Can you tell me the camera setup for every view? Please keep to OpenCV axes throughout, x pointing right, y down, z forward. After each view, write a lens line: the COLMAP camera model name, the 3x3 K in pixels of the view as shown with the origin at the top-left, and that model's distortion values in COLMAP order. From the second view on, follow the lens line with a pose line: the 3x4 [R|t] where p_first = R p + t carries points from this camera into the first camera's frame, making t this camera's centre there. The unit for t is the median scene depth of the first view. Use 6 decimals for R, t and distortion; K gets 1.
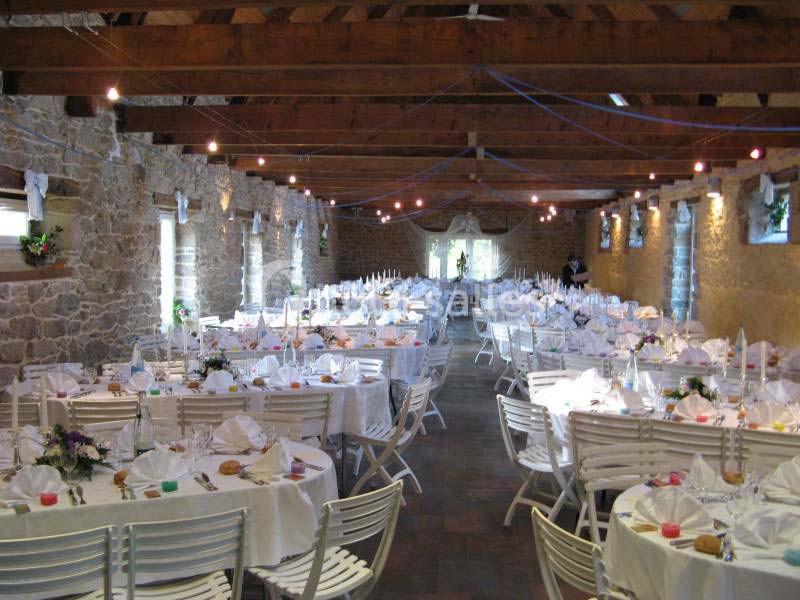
lens RADIAL K [[813.6, 0, 397.6], [0, 813.6, 287.7], [0, 0, 1]] dist [-0.115978, 0.000000]
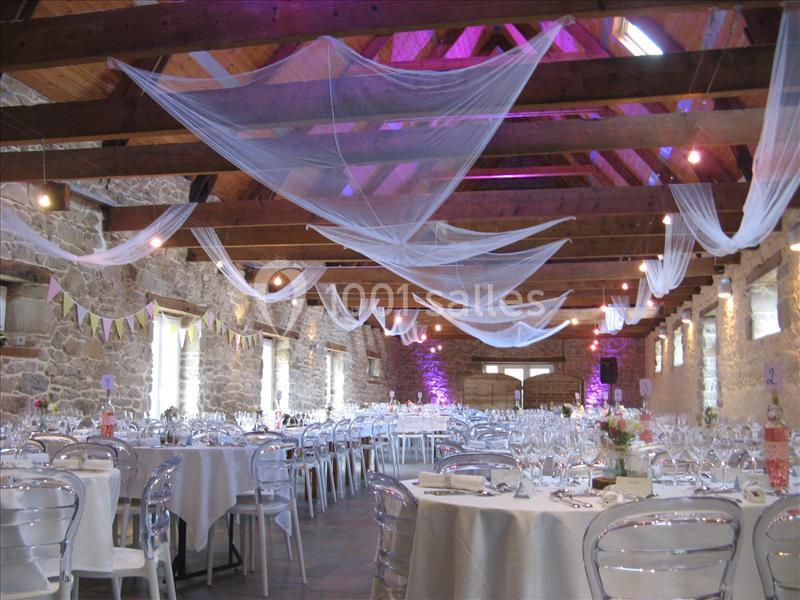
lens RADIAL K [[813.6, 0, 399.7], [0, 813.6, 304.9], [0, 0, 1]] dist [-0.115978, 0.000000]
pose [[0.992350, -0.014578, -0.122592, 0.153549], [-0.005549, 0.986734, -0.162250, 0.066192], [0.123331, 0.161689, 0.979105, 0.012955]]
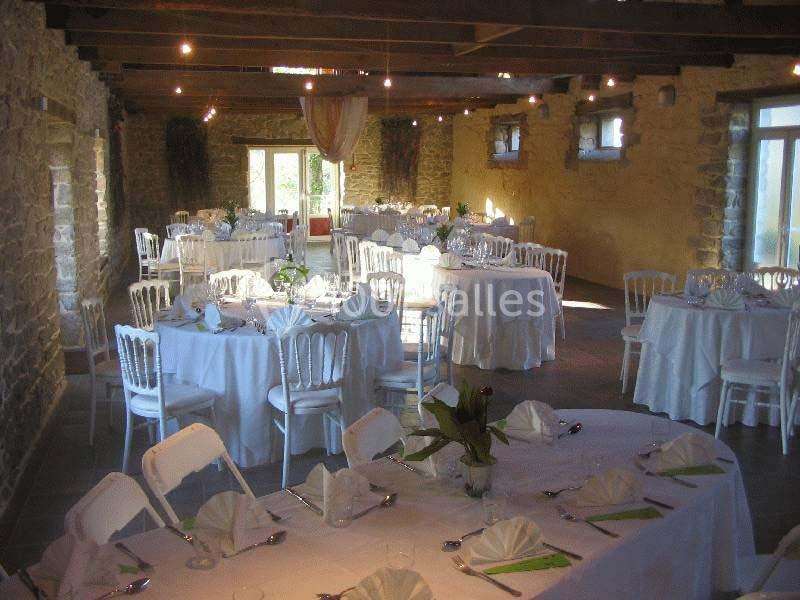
lens RADIAL K [[813.6, 0, 399.0], [0, 813.6, 301.5], [0, 0, 1]] dist [-0.115978, 0.000000]
pose [[0.943813, -0.071664, 0.322617, -0.214853], [0.032022, 0.991443, 0.126553, -0.039284], [-0.328926, -0.109111, 0.938031, 0.660637]]
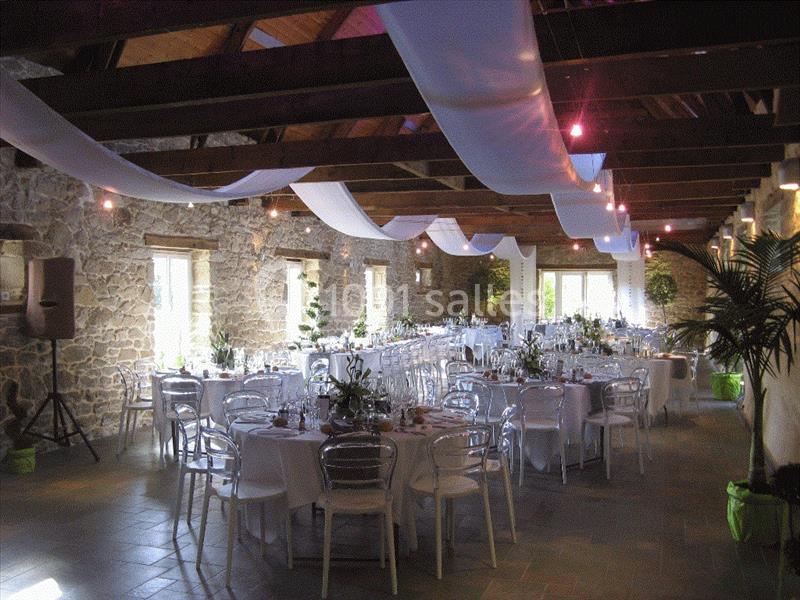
lens RADIAL K [[813.6, 0, 398.0], [0, 813.6, 301.1], [0, 0, 1]] dist [-0.115978, 0.000000]
pose [[0.970173, -0.008318, -0.242271, 0.282812], [0.000535, 0.999482, -0.032176, 0.005294], [0.242413, 0.031087, 0.969675, 0.047205]]
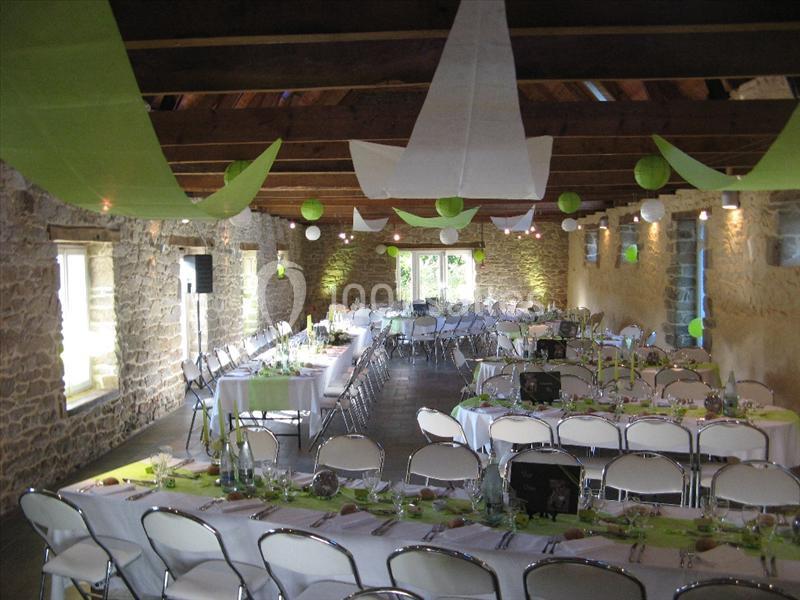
lens RADIAL K [[813.6, 0, 394.9], [0, 813.6, 299.2], [0, 0, 1]] dist [-0.115978, 0.000000]
pose [[0.999216, -0.028044, 0.027943, 0.016509], [0.027926, 0.999599, 0.004606, -0.039178], [-0.028061, -0.003822, 0.999599, 0.200638]]
